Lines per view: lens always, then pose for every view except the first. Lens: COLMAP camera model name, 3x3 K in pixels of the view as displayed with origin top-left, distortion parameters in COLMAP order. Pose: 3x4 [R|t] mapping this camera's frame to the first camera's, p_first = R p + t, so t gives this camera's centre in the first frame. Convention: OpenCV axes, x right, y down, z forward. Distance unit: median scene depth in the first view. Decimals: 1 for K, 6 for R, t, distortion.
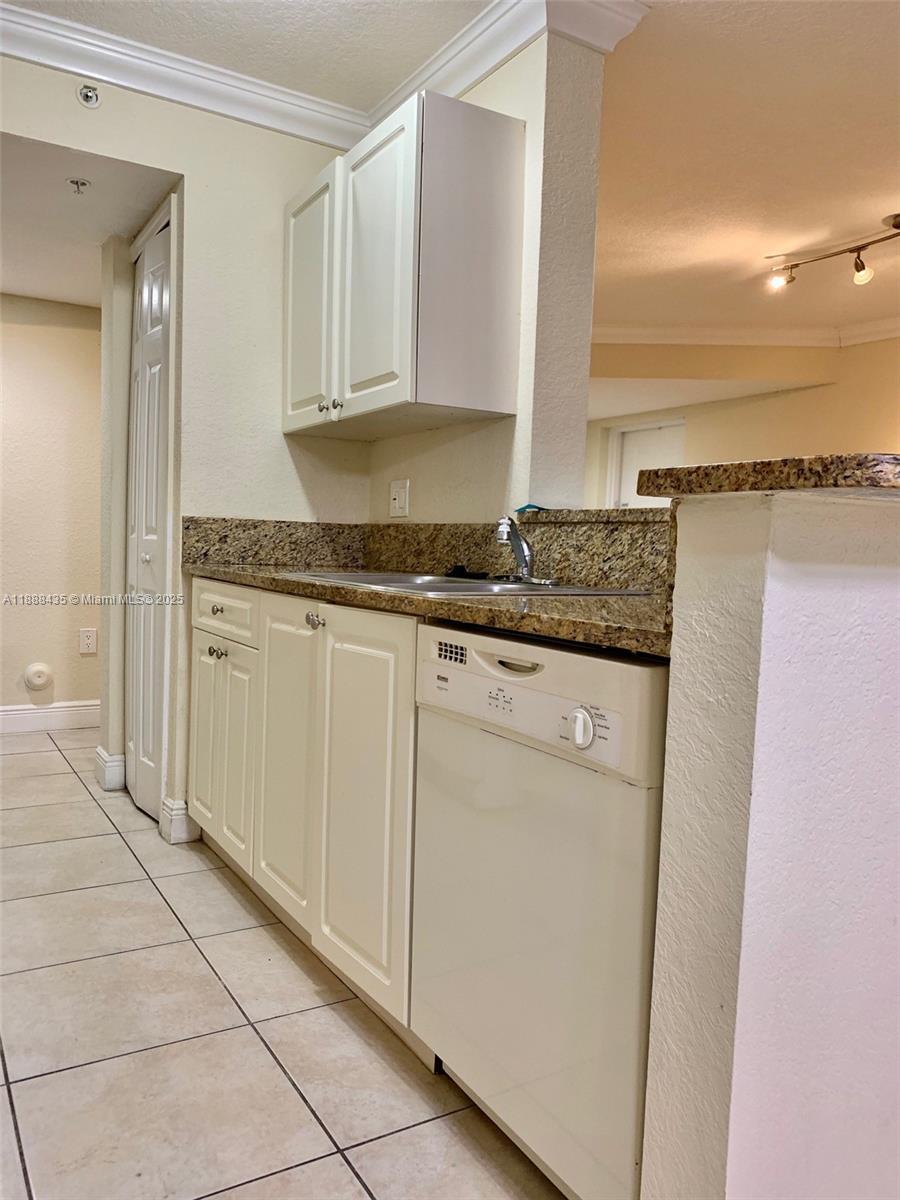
lens RADIAL K [[899.4, 0, 450.0], [0, 899.4, 600.0], [0, 0, 1]] dist [0.121400, -0.303413]
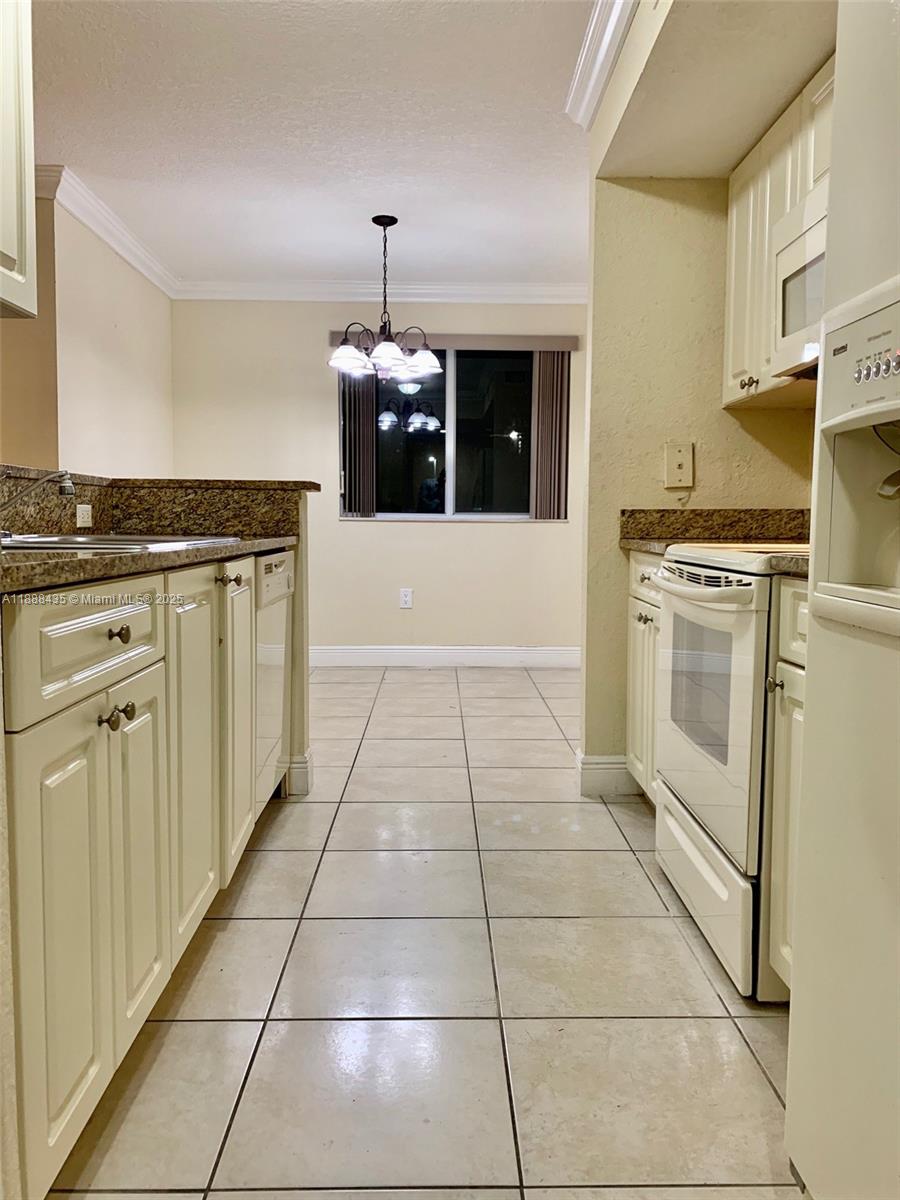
lens RADIAL K [[899.4, 0, 450.0], [0, 899.4, 600.0], [0, 0, 1]] dist [0.121400, -0.303413]
pose [[-0.864833, -0.084947, 0.494820, -0.814546], [-0.007700, 0.987711, 0.156104, -0.109210], [-0.502000, 0.131194, -0.854859, 1.621015]]
